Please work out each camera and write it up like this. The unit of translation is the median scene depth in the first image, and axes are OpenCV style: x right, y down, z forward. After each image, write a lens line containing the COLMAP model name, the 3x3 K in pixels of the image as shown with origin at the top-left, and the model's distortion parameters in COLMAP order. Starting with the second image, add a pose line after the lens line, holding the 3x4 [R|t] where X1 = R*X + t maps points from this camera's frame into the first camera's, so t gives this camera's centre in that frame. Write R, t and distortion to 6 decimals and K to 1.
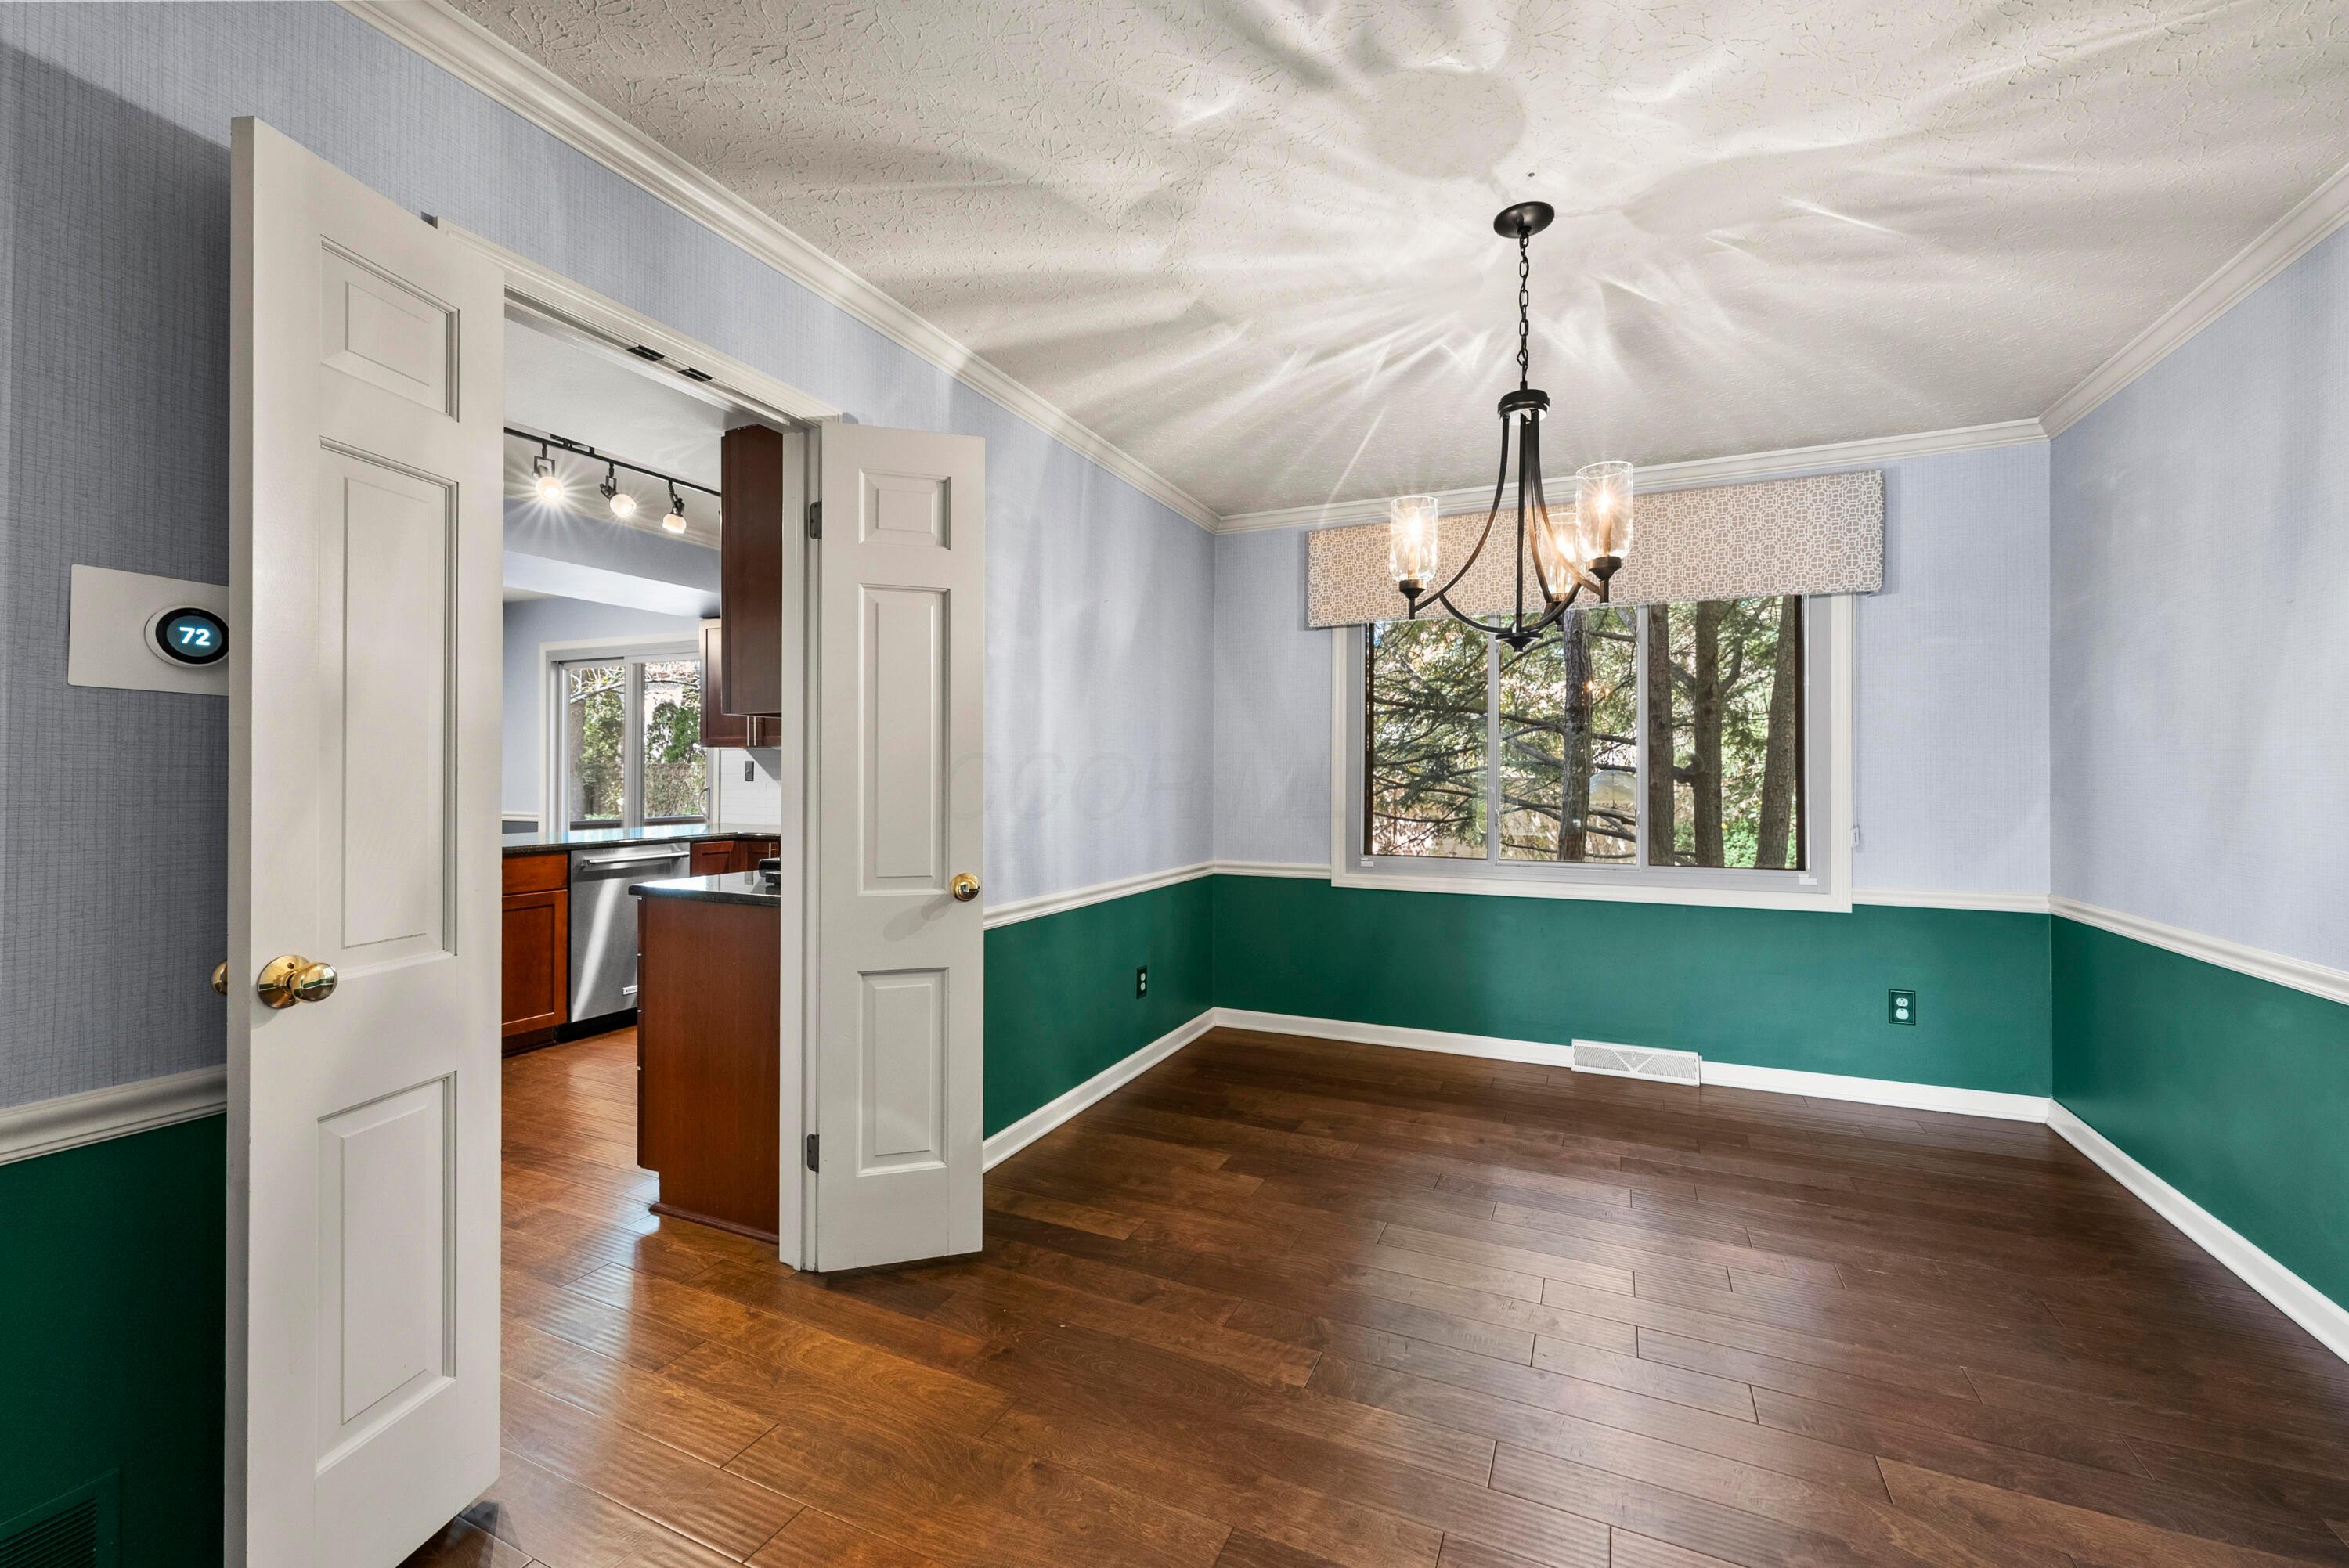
lens RADIAL K [[950.4, 0, 1175.6], [0, 950.4, 775.8], [0, 0, 1]] dist [-0.001672, -0.000038]
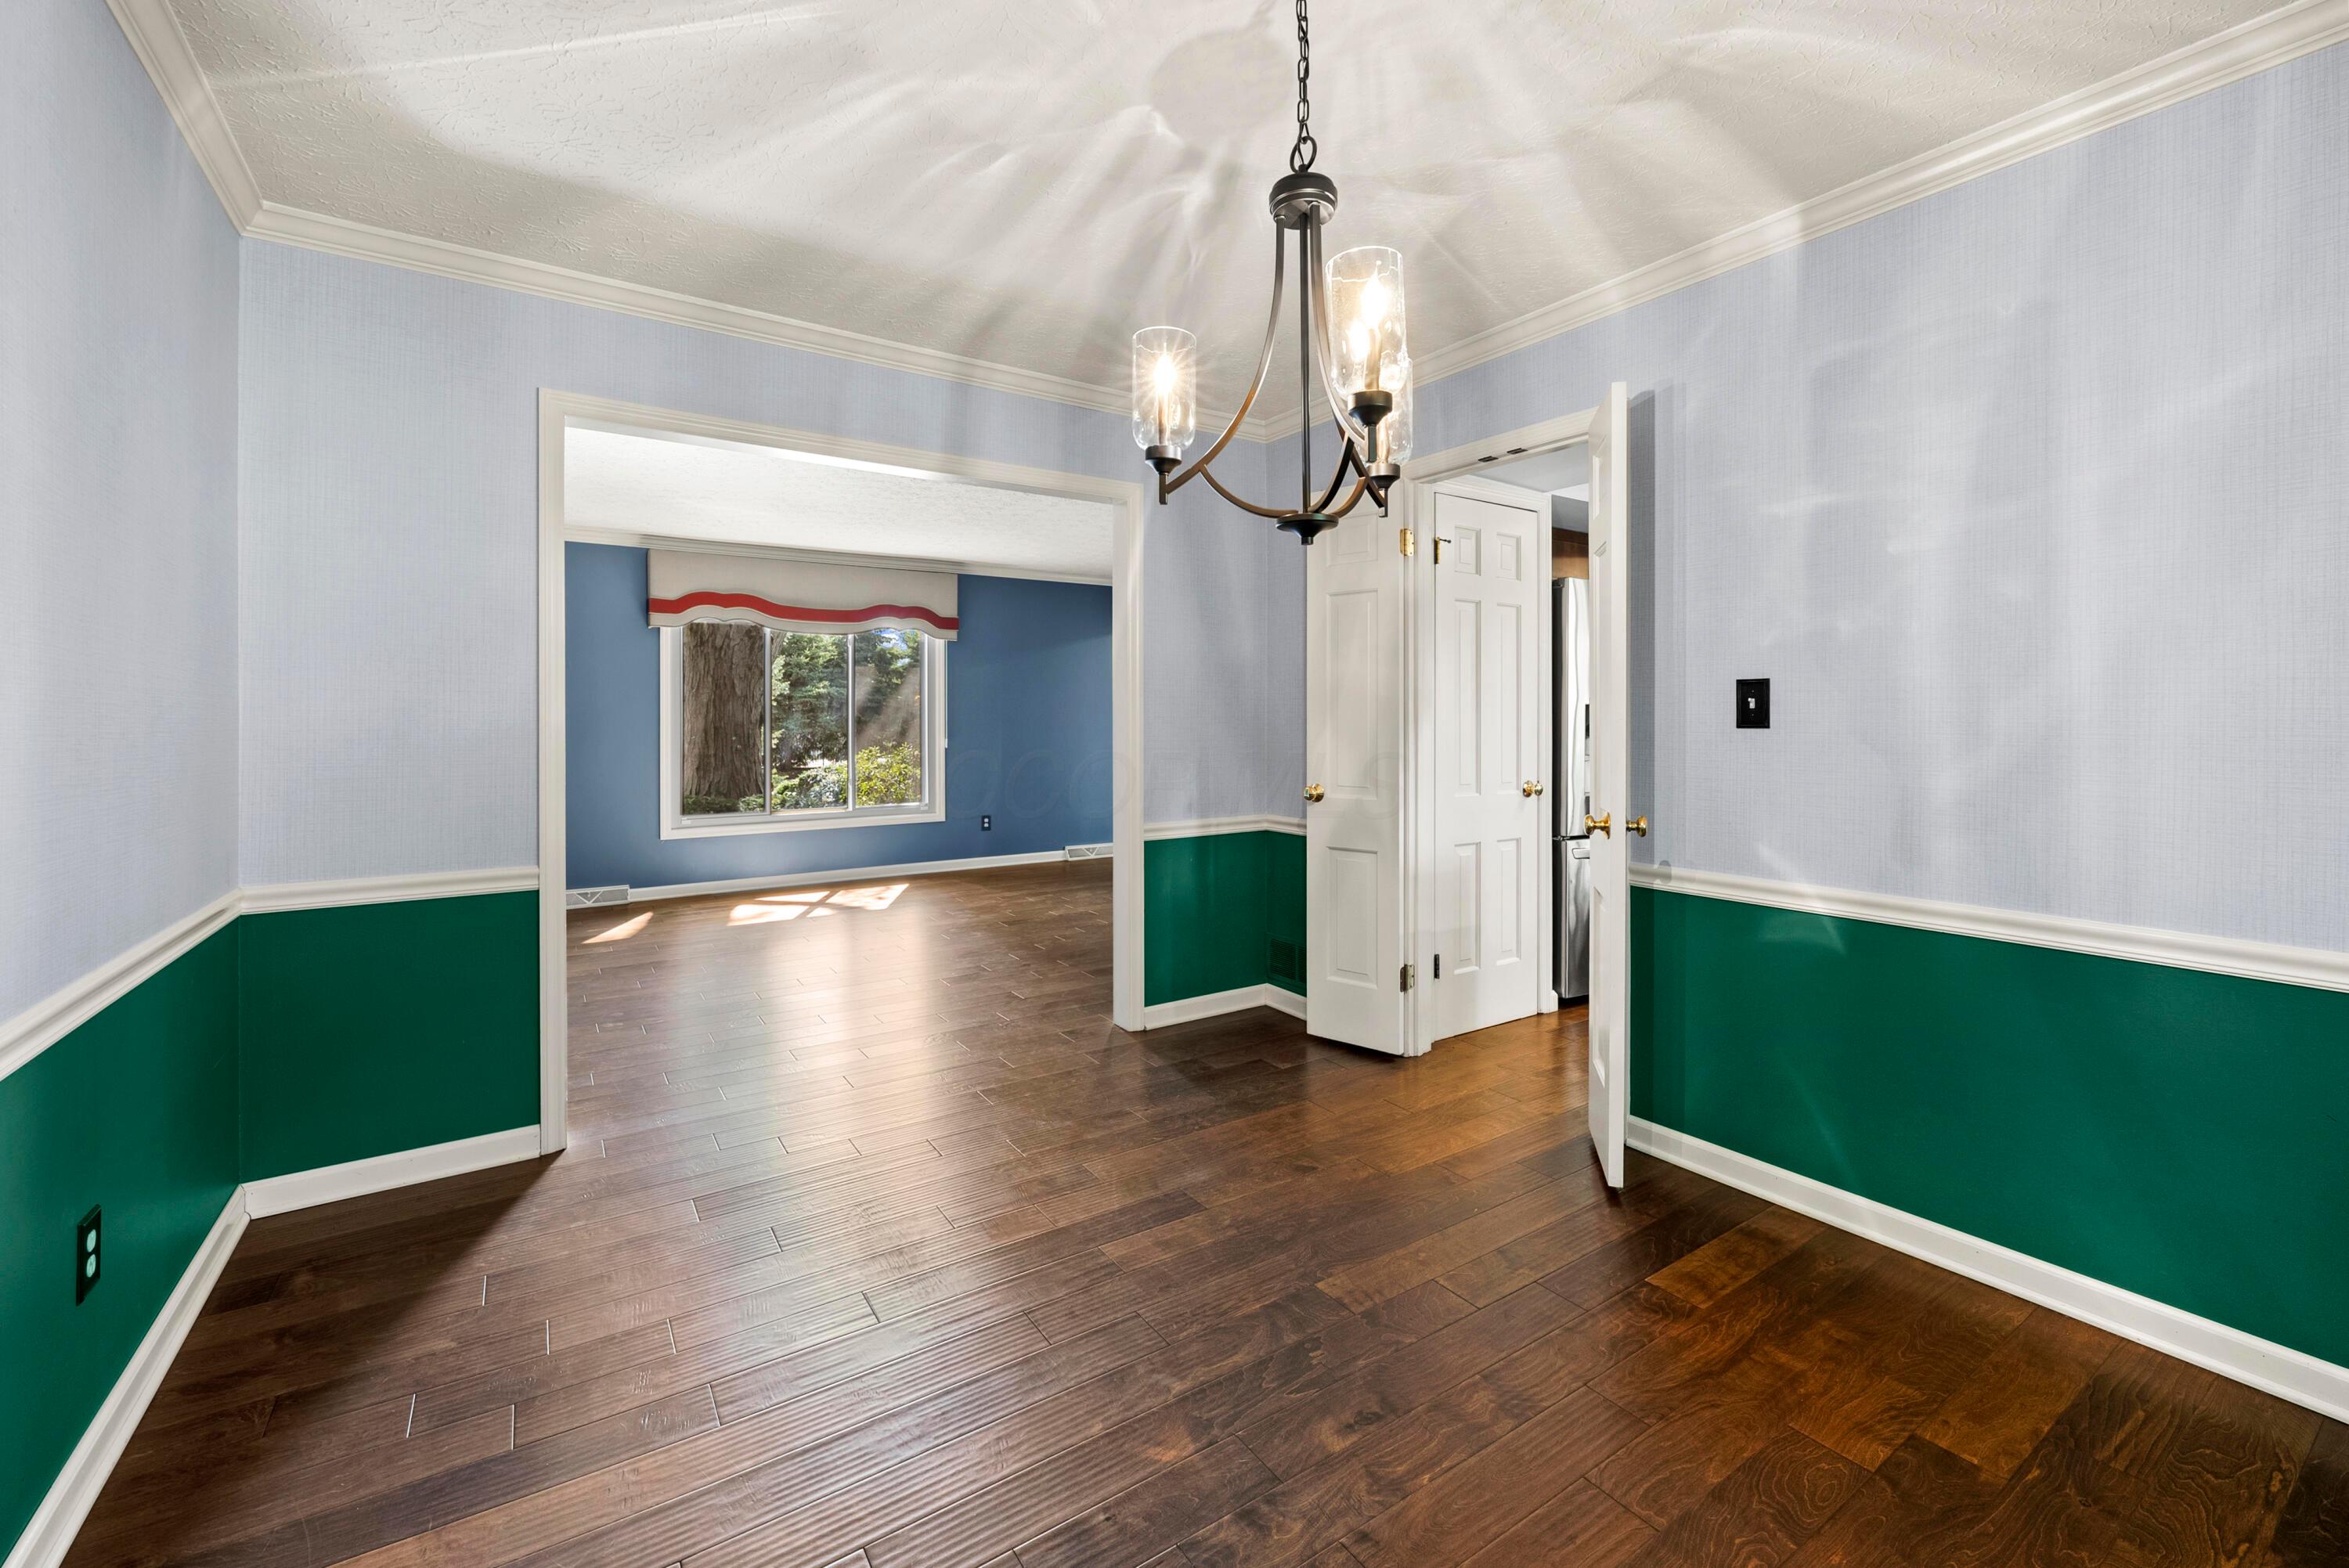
lens RADIAL K [[950.4, 0, 1170.7], [0, 950.4, 726.0], [0, 0, 1]] dist [-0.001672, -0.000038]
pose [[-0.523461, -0.000191, -0.852050, 1.050491], [-0.000508, 1.000000, 0.000088, 0.009638], [0.852050, 0.000479, -0.523461, 1.315417]]
